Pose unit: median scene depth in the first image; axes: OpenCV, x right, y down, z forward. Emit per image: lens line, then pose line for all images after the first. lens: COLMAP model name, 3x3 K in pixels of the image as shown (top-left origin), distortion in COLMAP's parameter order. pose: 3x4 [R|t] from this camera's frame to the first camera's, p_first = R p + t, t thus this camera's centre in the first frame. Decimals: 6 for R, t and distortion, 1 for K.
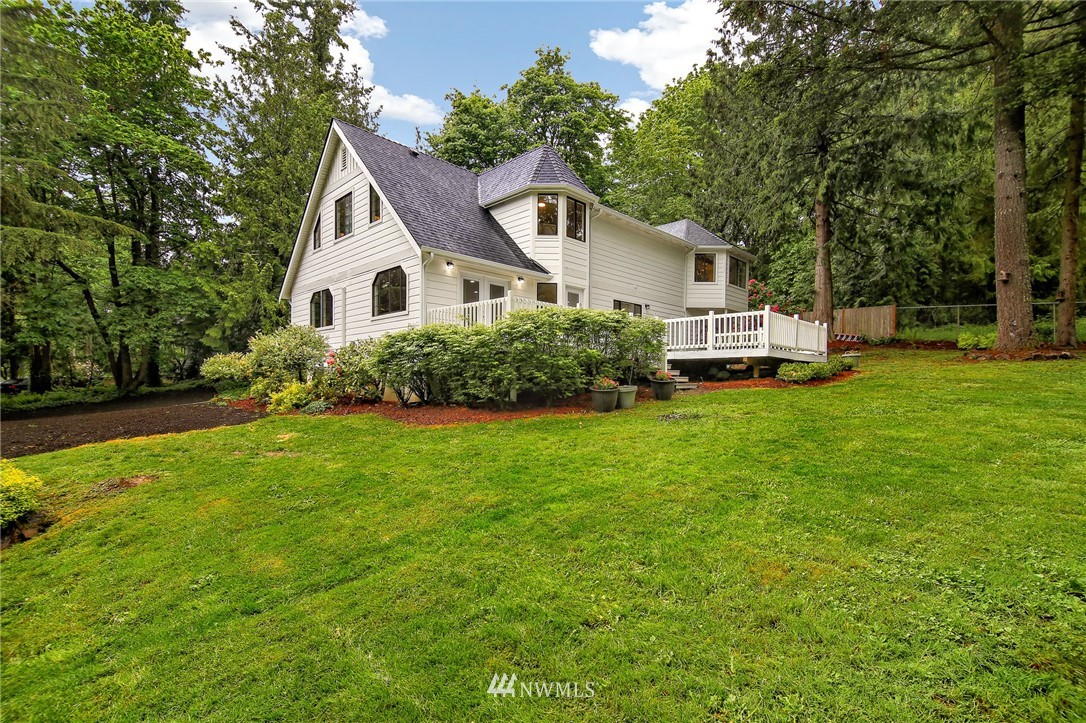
lens RADIAL K [[498.5, 0, 543.3], [0, 498.5, 390.6], [0, 0, 1]] dist [0.000511, -0.000014]
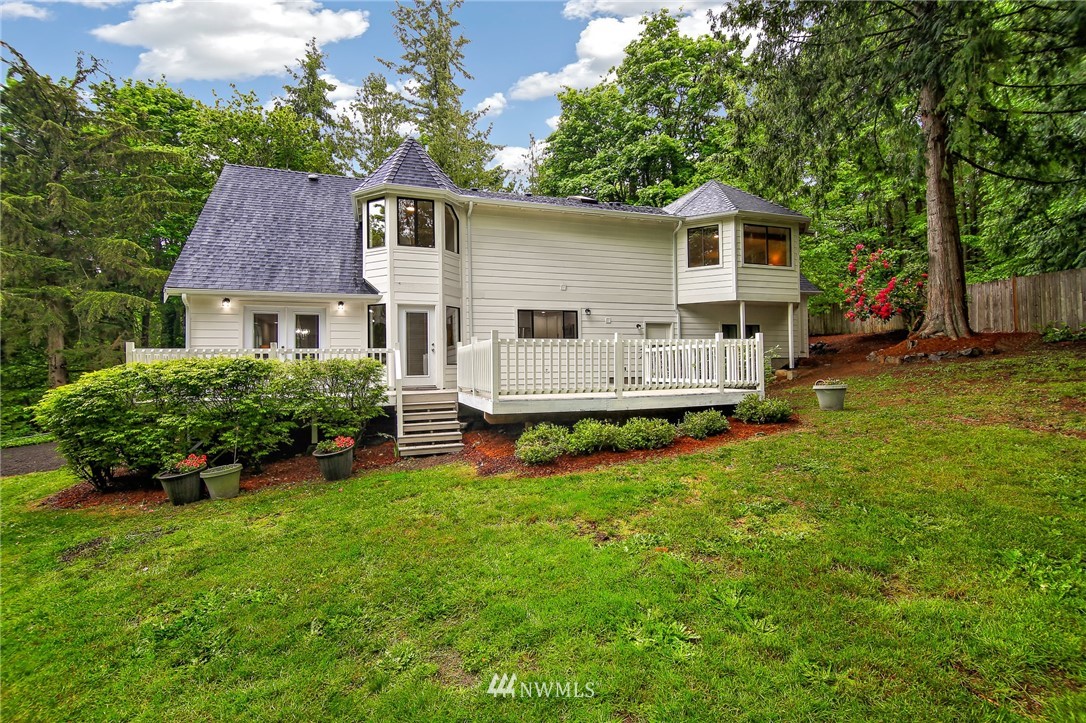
lens RADIAL K [[489.2, 0, 556.0], [0, 489.2, 357.6], [0, 0, 1]] dist [-0.003243, -0.000373]
pose [[0.889962, -0.029625, -0.455071, 0.499313], [0.013664, 0.999172, -0.038324, -0.071585], [0.455829, 0.027888, 0.889630, 0.321817]]
